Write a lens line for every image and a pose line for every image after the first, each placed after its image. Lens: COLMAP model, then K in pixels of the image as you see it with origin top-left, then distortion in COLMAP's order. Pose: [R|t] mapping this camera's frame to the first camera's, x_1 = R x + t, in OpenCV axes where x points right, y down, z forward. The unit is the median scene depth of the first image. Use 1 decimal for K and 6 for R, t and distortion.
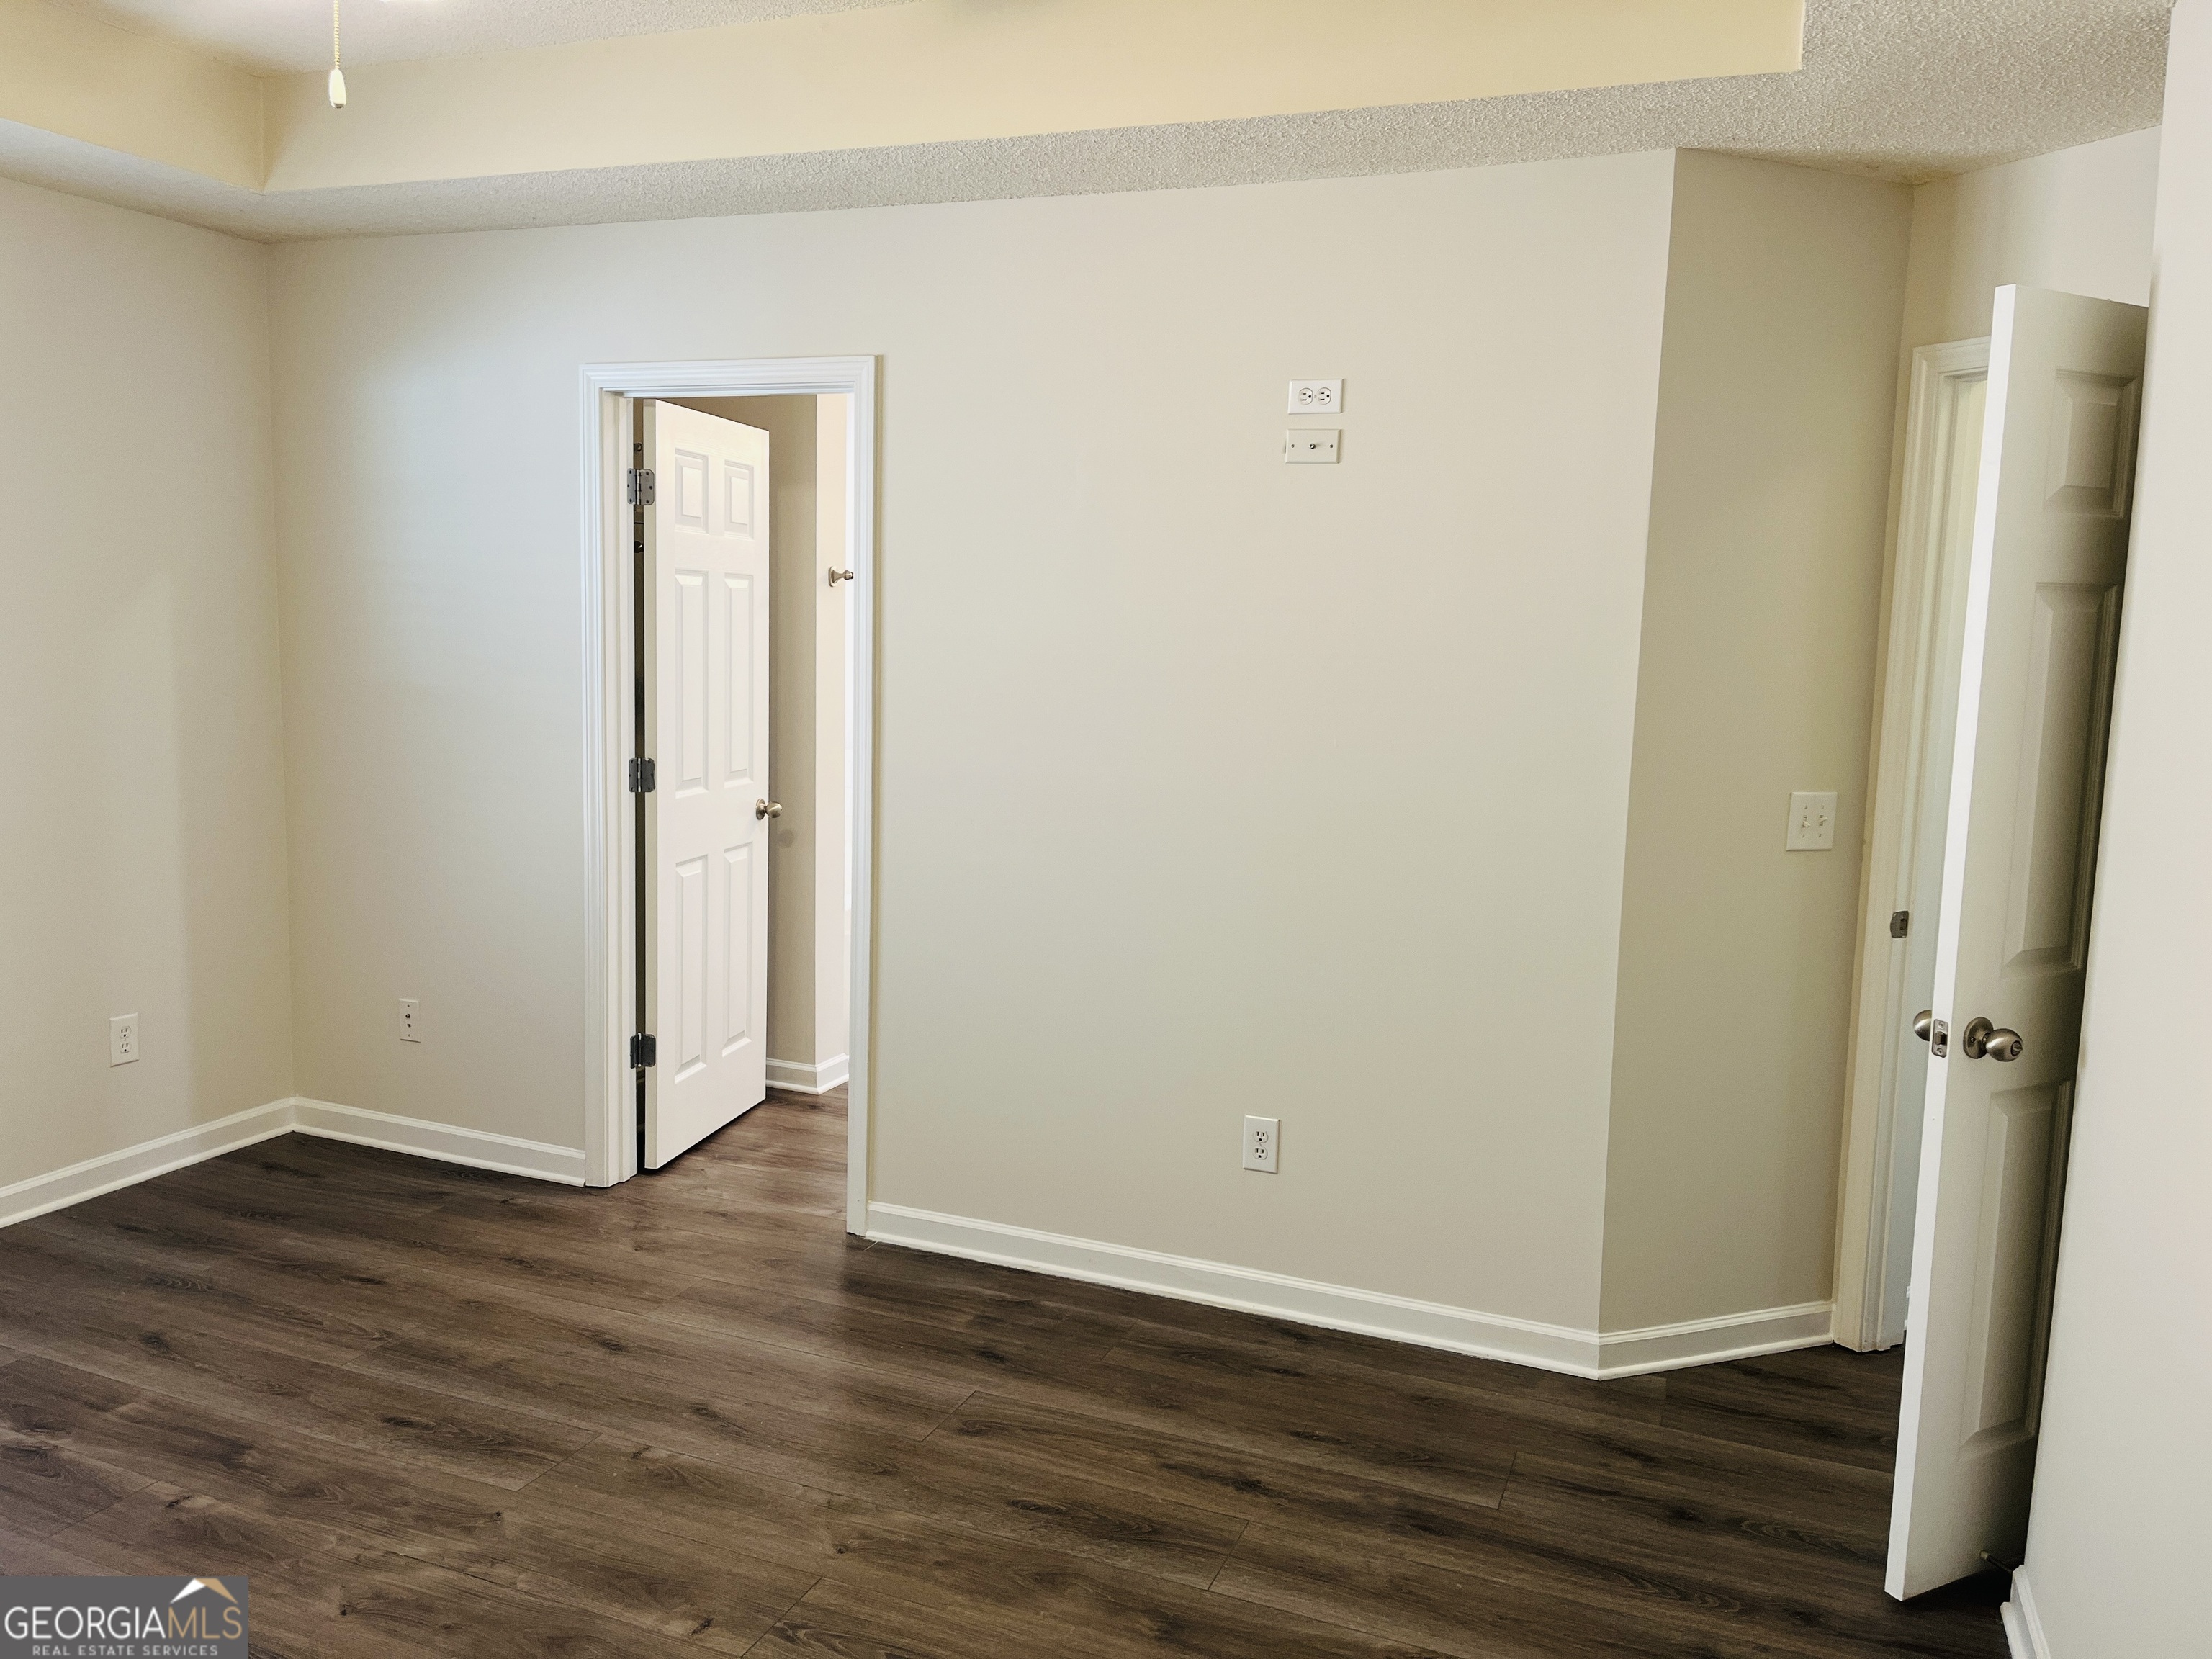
lens RADIAL K [[1677.8, 0, 1073.9], [0, 1677.8, 837.2], [0, 0, 1]] dist [0.082881, -0.108527]
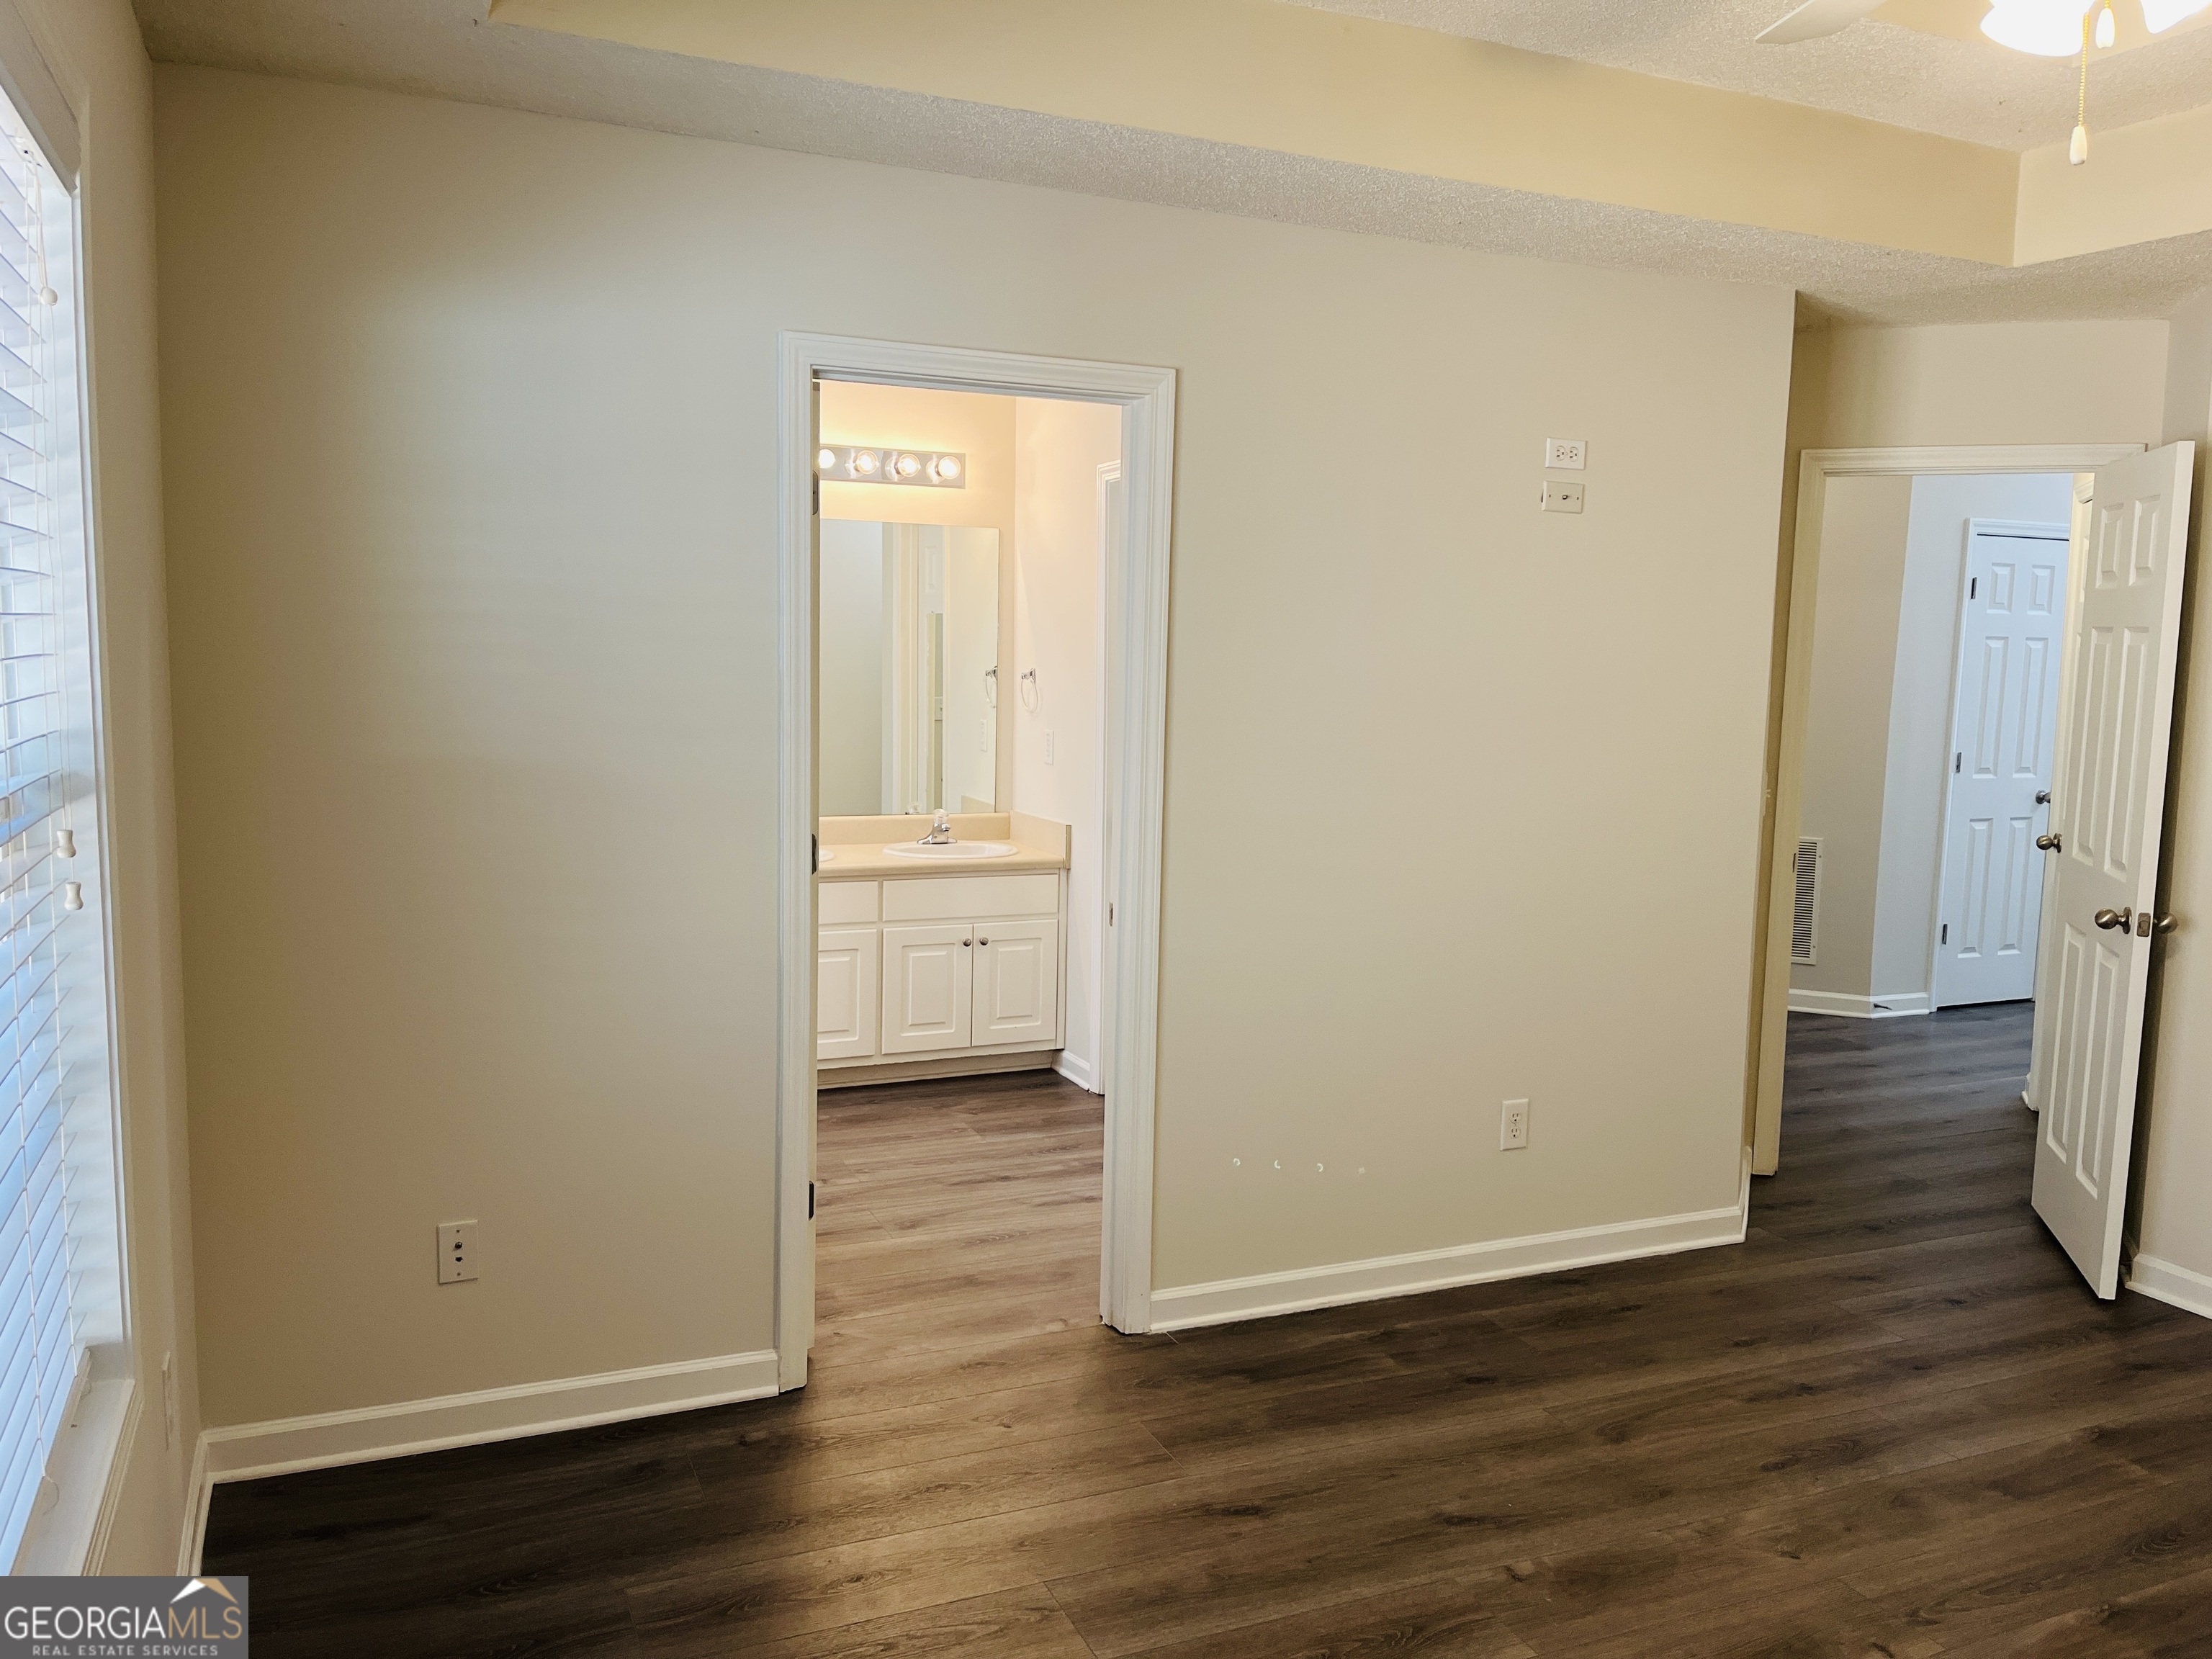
lens RADIAL K [[1677.8, 0, 1107.2], [0, 1677.8, 831.4], [0, 0, 1]] dist [0.082881, -0.108527]
pose [[0.693002, -0.095779, 0.714545, -0.906170], [0.091549, 0.994803, 0.044556, -0.088397], [-0.715099, 0.034538, 0.698169, 0.438820]]
